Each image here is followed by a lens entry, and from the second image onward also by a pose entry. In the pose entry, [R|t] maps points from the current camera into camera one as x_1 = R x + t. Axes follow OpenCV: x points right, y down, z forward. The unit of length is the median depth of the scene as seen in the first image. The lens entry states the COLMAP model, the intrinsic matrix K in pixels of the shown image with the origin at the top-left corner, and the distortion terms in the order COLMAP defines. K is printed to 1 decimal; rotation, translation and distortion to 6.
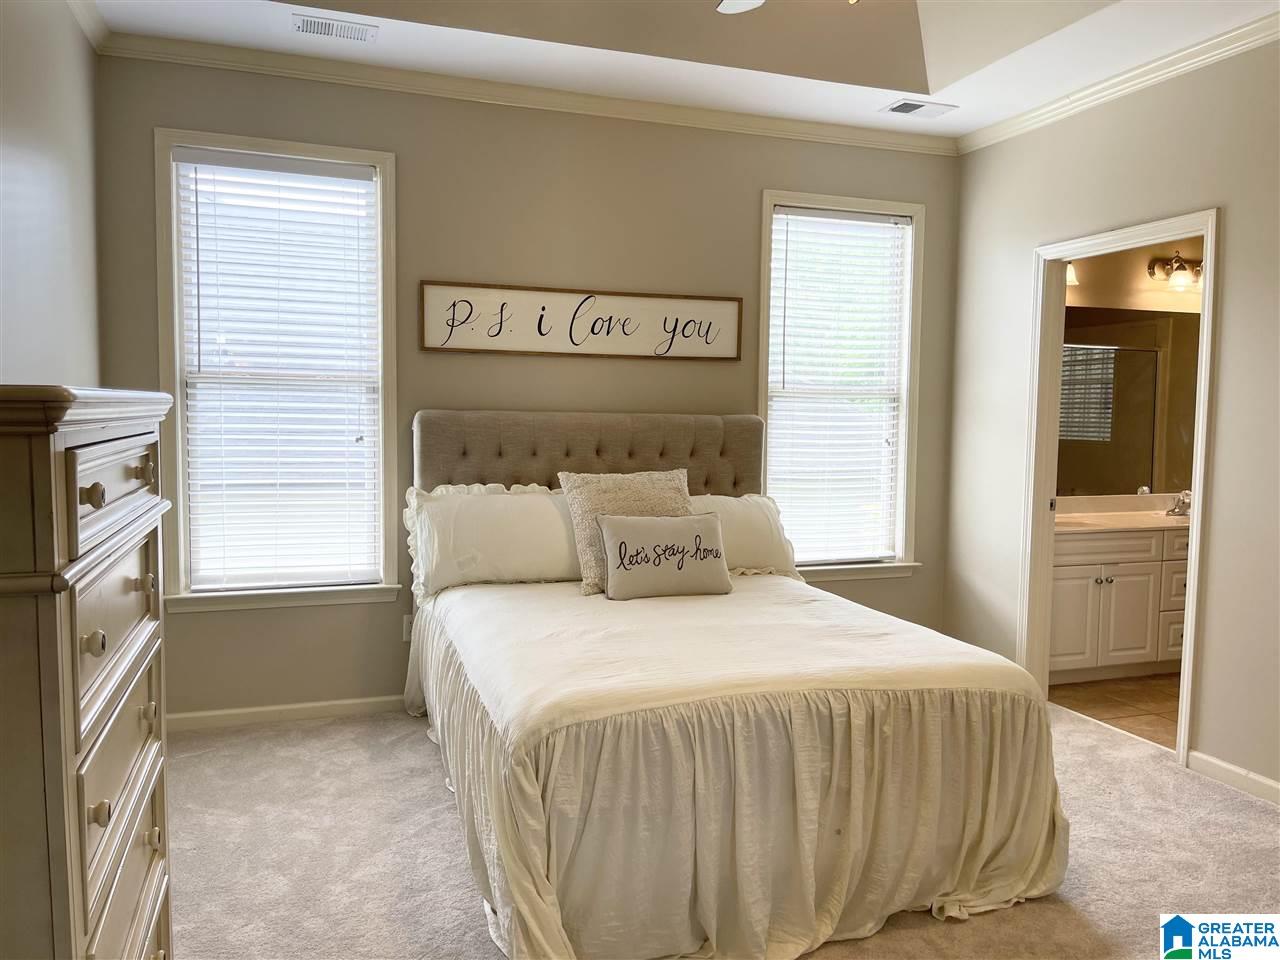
lens RADIAL K [[967.4, 0, 638.5], [0, 967.4, 474.5], [0, 0, 1]] dist [0.057839, -0.081271]
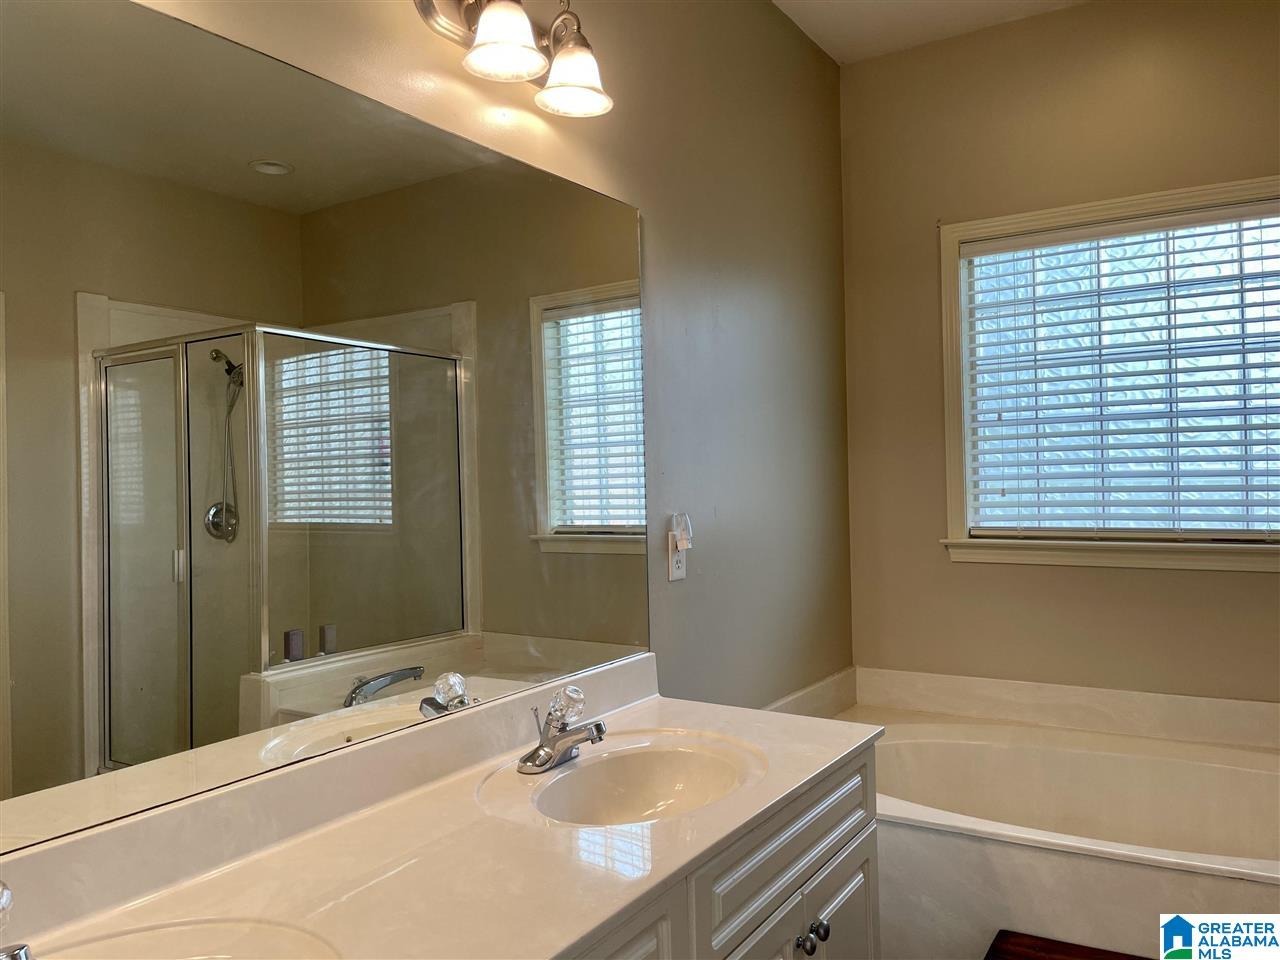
lens RADIAL K [[971.1, 0, 637.1], [0, 971.1, 473.4], [0, 0, 1]] dist [0.017143, 0.007310]
pose [[0.784135, -0.030096, 0.619860, 0.246392], [0.078043, 0.995676, -0.050382, -0.023393], [-0.615664, 0.087882, 0.783093, 0.470761]]
